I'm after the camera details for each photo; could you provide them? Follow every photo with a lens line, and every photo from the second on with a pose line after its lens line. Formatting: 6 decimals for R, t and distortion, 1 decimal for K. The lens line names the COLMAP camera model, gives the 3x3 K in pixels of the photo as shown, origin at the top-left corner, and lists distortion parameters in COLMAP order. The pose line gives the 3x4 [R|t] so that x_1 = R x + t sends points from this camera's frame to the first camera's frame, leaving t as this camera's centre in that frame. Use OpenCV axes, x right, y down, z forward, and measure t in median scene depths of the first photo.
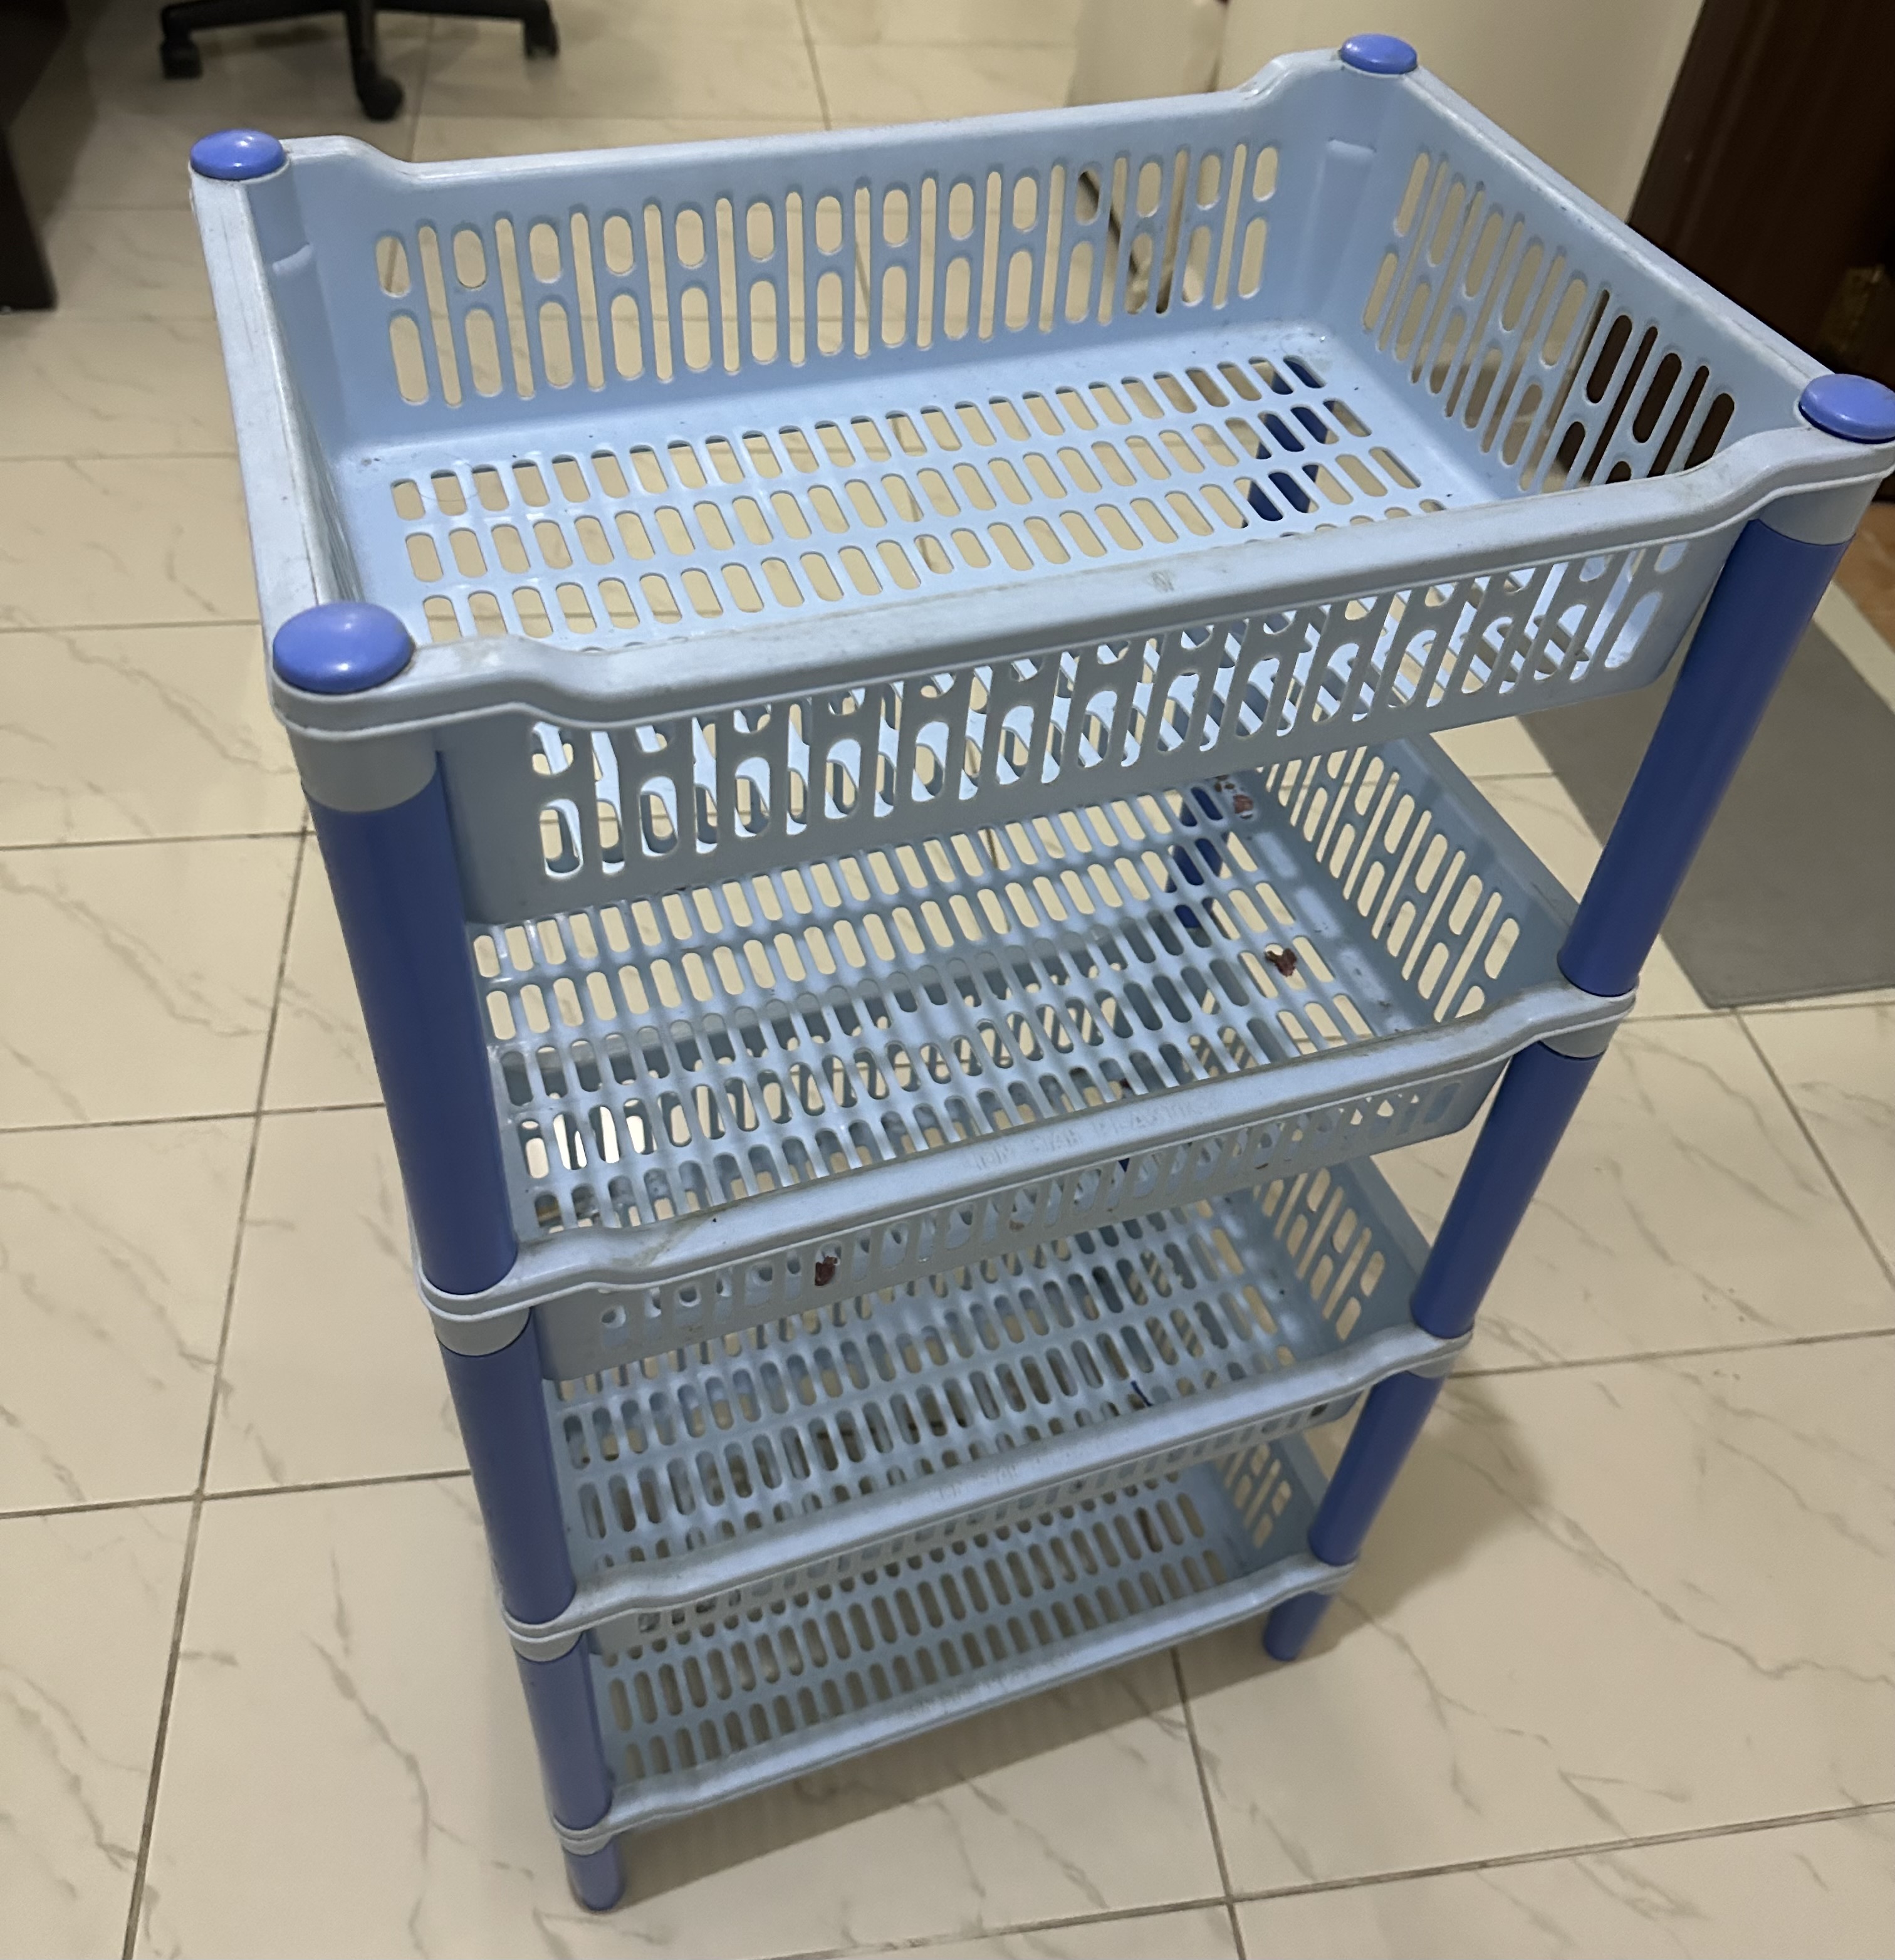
lens RADIAL K [[1648.6, 0, 947.5], [0, 1648.6, 980.0], [0, 0, 1]] dist [-0.016667, 0.013734]
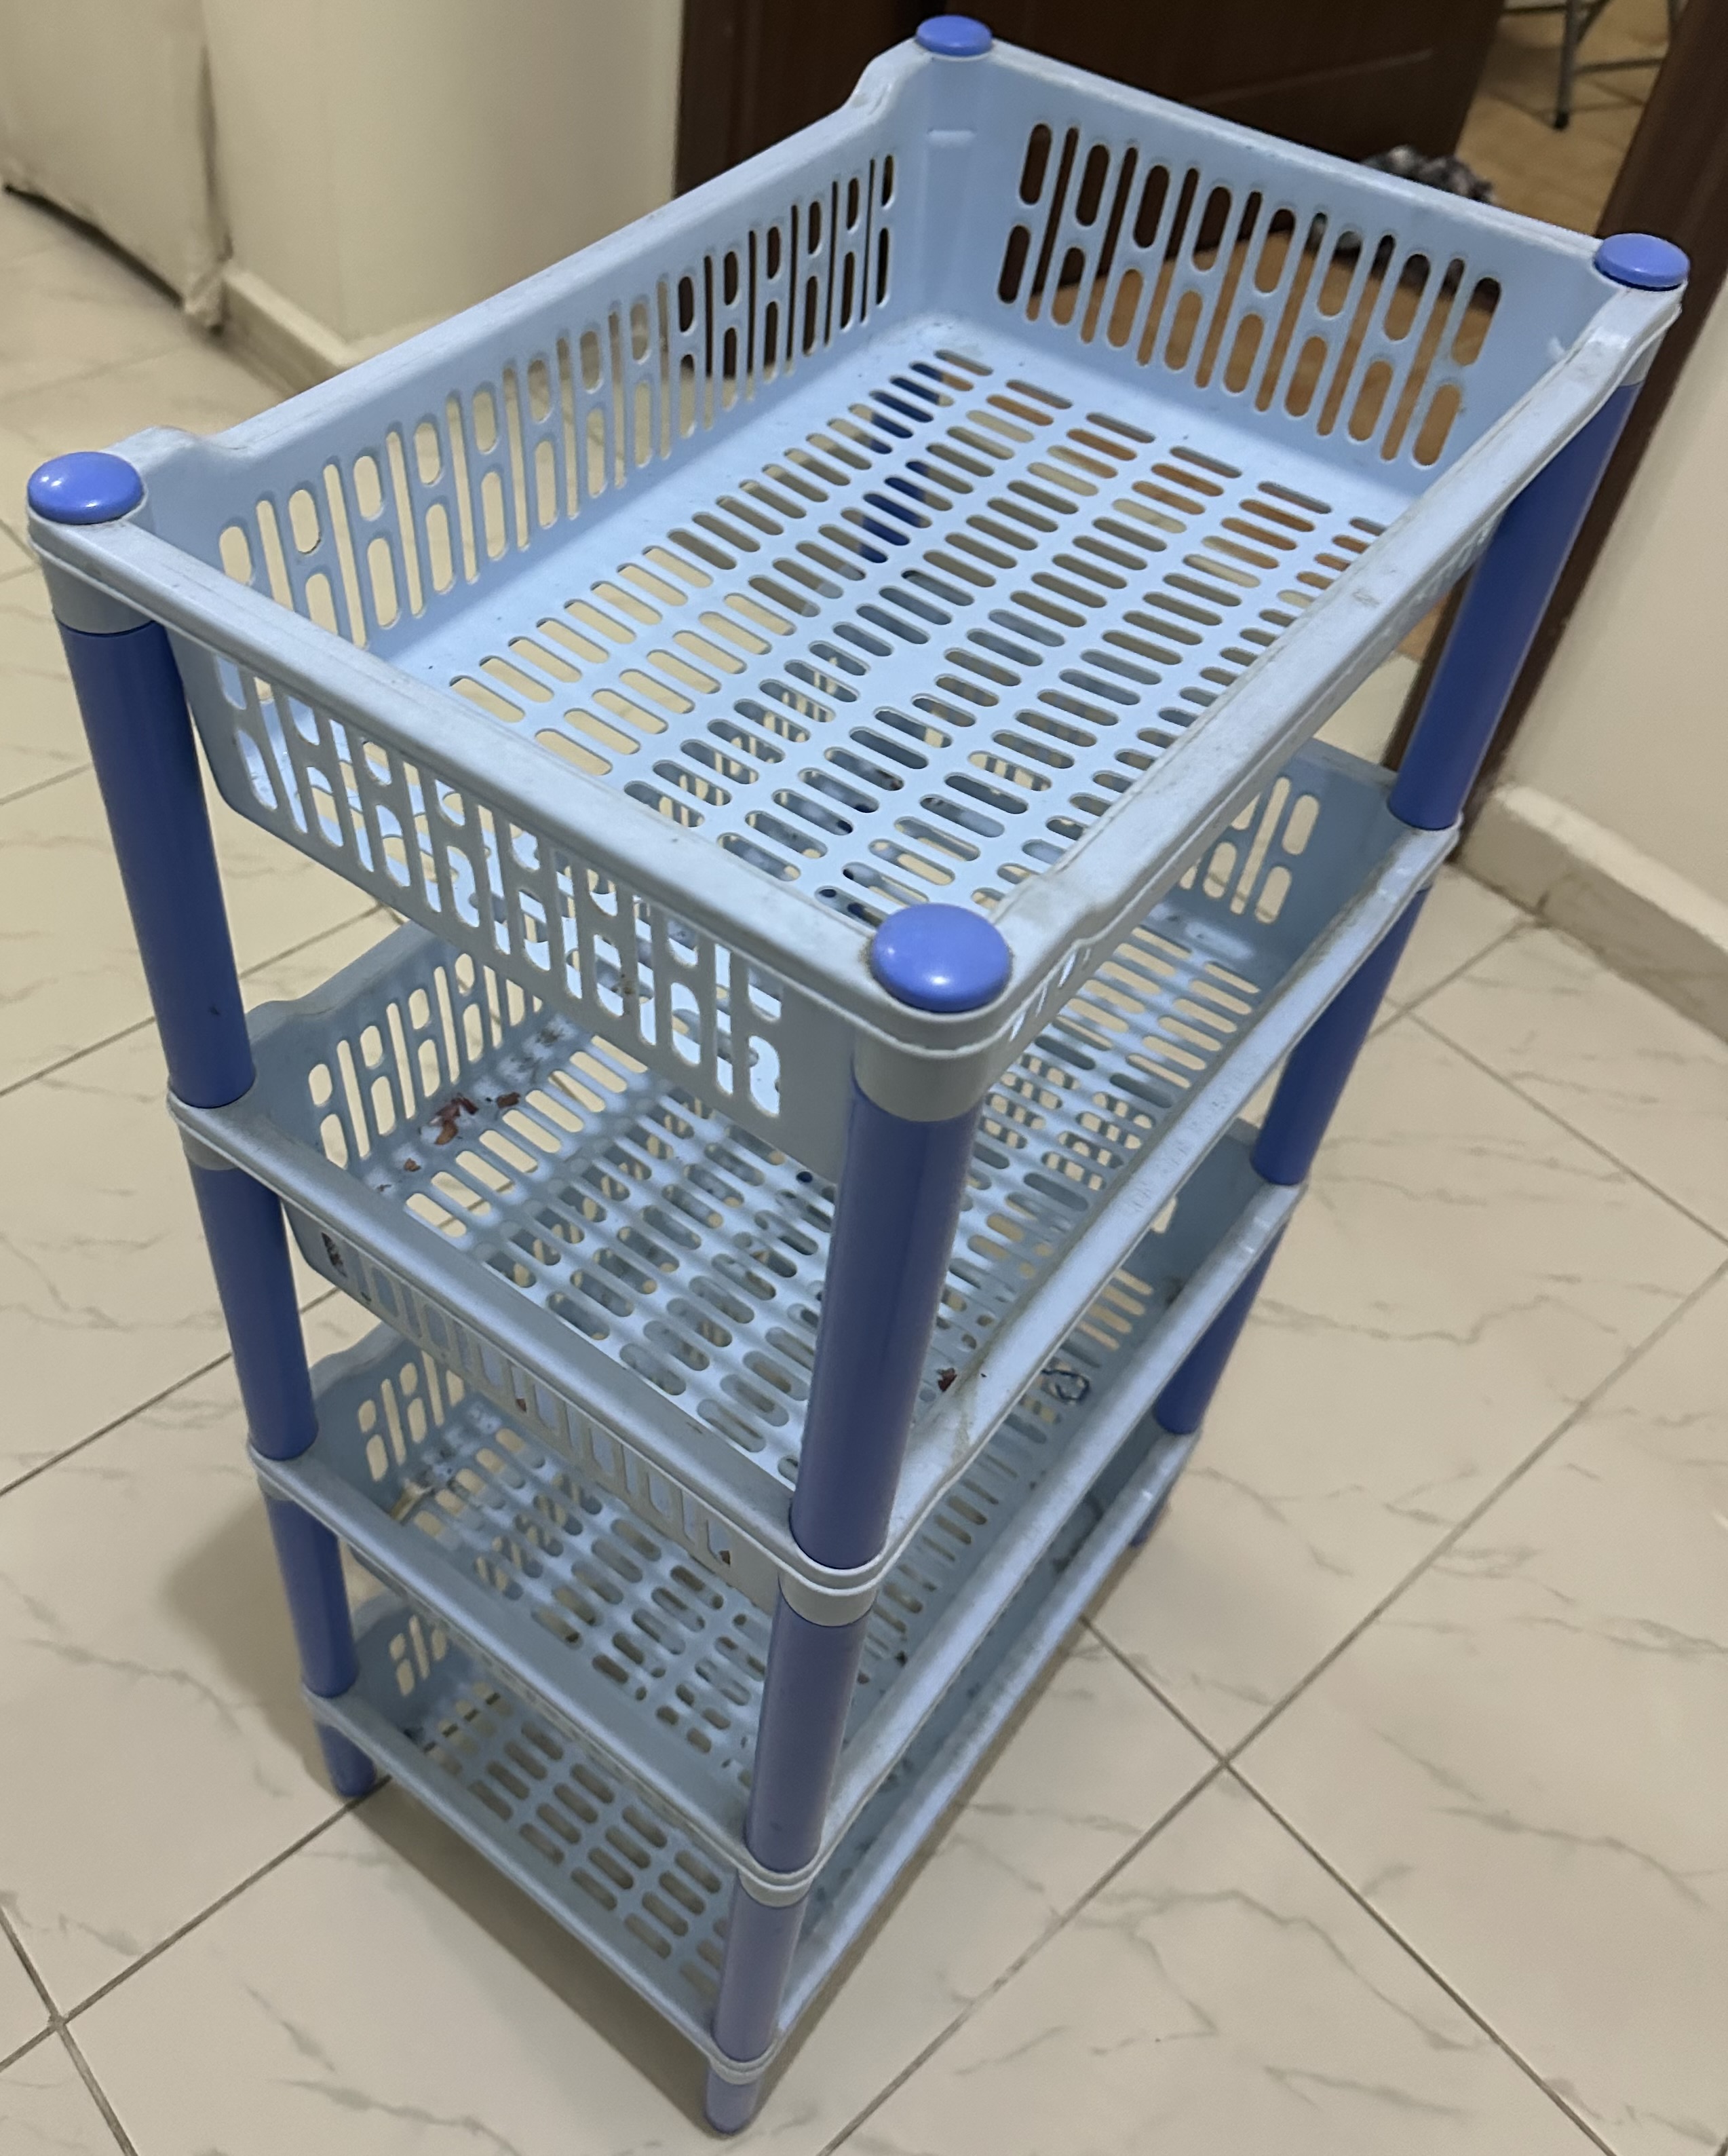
lens RADIAL K [[1728.8, 0, 864.0], [0, 1728.8, 1078.0], [0, 0, 1]] dist [0.015070, -0.042435]
pose [[0.849265, -0.419494, 0.320583, -0.211437], [0.400143, 0.907538, 0.127516, -0.080456], [-0.344433, 0.019984, 0.938598, 0.025861]]
